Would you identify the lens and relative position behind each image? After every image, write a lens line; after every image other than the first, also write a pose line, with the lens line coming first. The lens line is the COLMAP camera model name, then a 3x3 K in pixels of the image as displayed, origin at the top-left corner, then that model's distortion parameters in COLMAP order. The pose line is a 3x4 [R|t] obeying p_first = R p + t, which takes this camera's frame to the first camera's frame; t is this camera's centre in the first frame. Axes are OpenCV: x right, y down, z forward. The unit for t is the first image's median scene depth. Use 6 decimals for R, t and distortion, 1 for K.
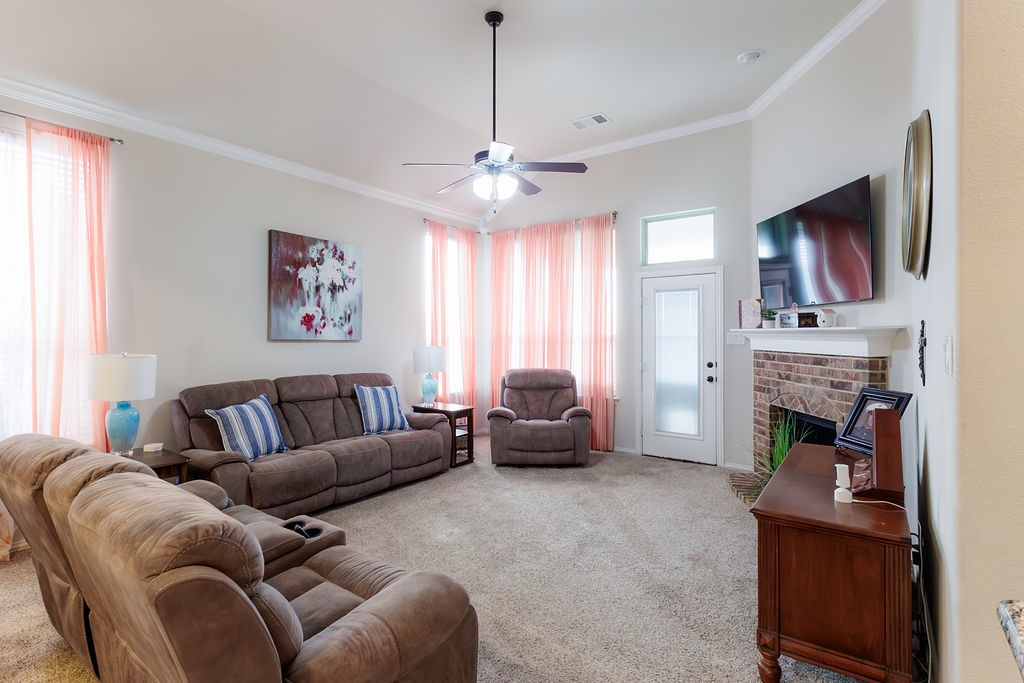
lens RADIAL K [[497.0, 0, 515.6], [0, 497.0, 337.2], [0, 0, 1]] dist [0.004128, -0.000918]
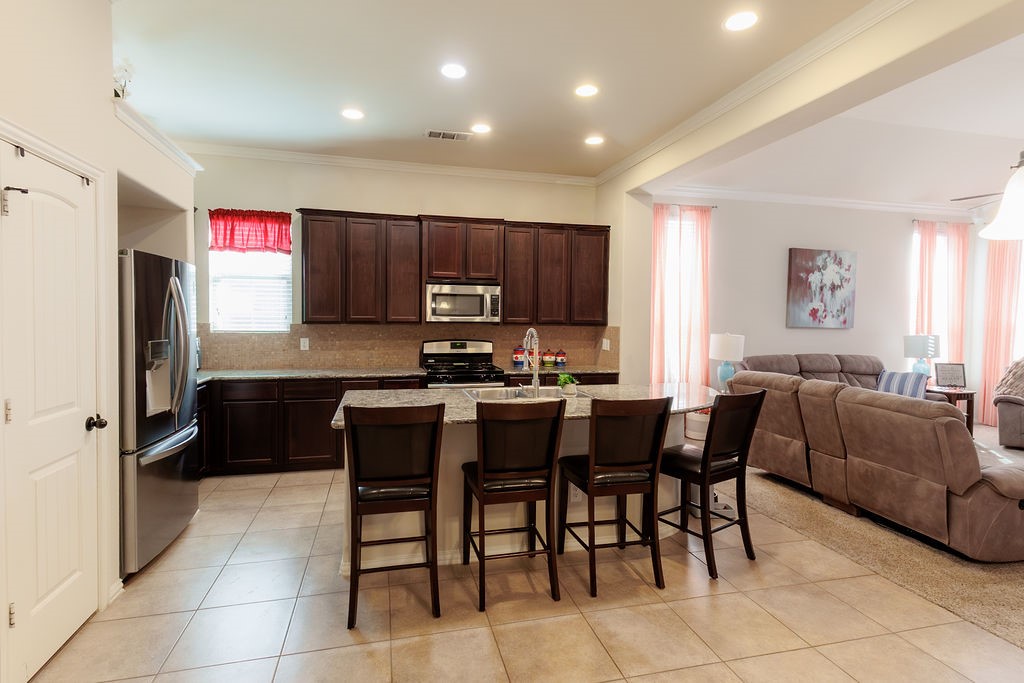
lens RADIAL K [[494.2, 0, 517.4], [0, 494.2, 335.7], [0, 0, 1]] dist [0.003696, -0.001684]
pose [[0.749829, 0.034188, -0.660748, -0.133886], [-0.015642, 0.999301, 0.033955, -0.004856], [0.661447, -0.015126, 0.749839, -0.516075]]
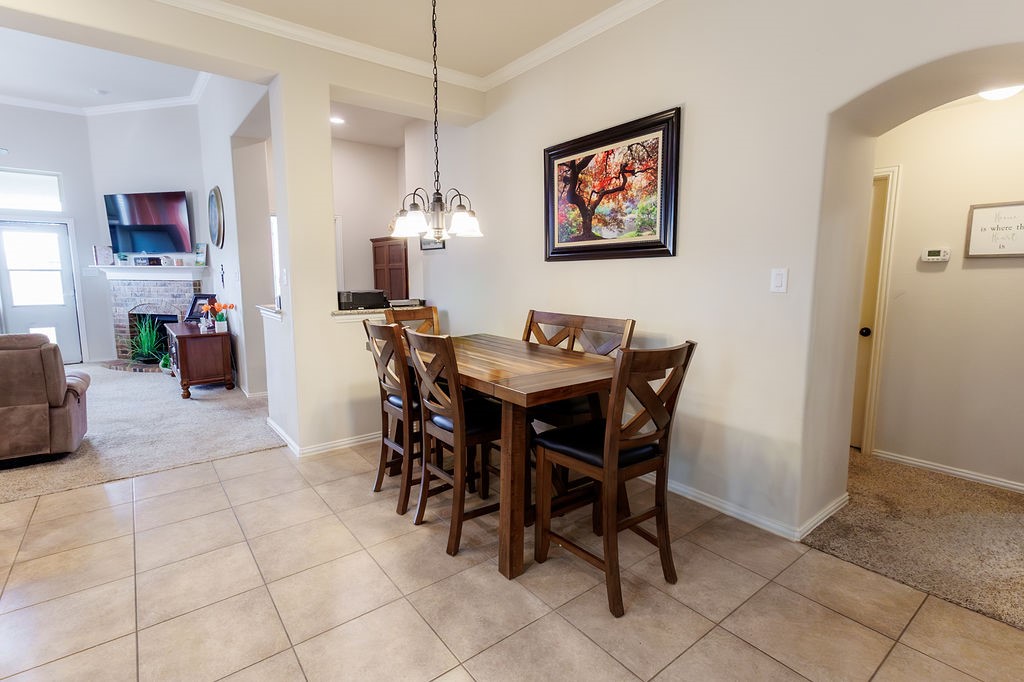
lens RADIAL K [[497.0, 0, 512.6], [0, 497.0, 340.3], [0, 0, 1]] dist [0.004128, -0.000918]
pose [[0.278576, -0.122148, 0.952615, -0.576612], [-0.003140, 0.991758, 0.128085, 0.009410], [-0.960409, -0.038672, 0.275897, -0.541168]]
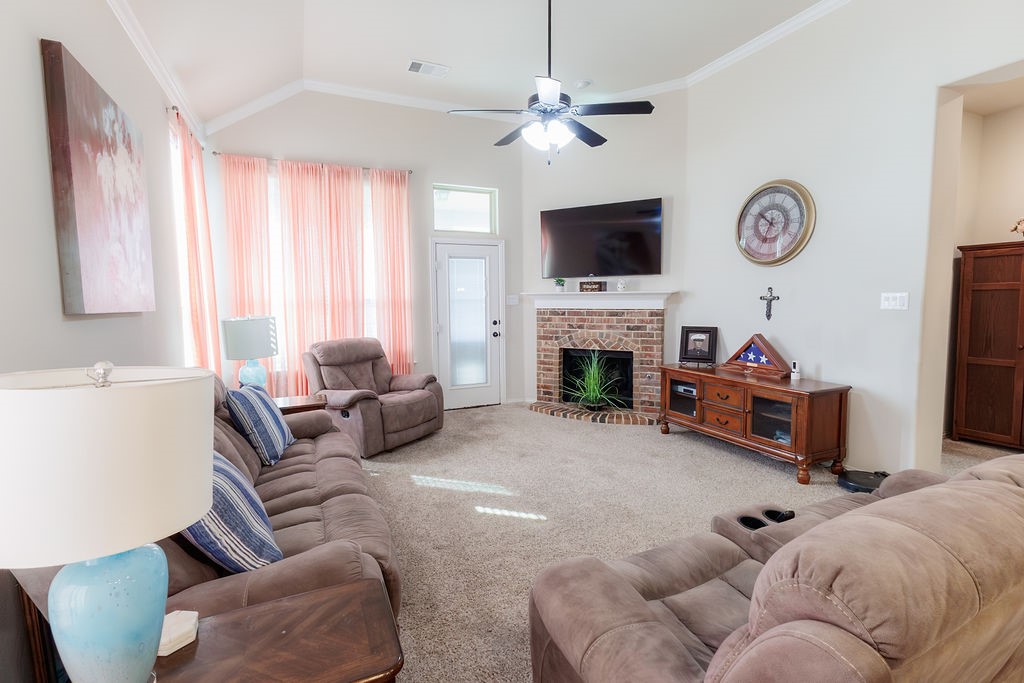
lens RADIAL K [[464.0, 0, 508.6], [0, 464.0, 335.1], [0, 0, 1]] dist [0.001365, 0.000124]
pose [[0.492438, -0.074418, 0.867160, -0.550578], [0.013386, 0.996868, 0.077947, -0.001202], [-0.870244, -0.026776, 0.491892, 0.410754]]
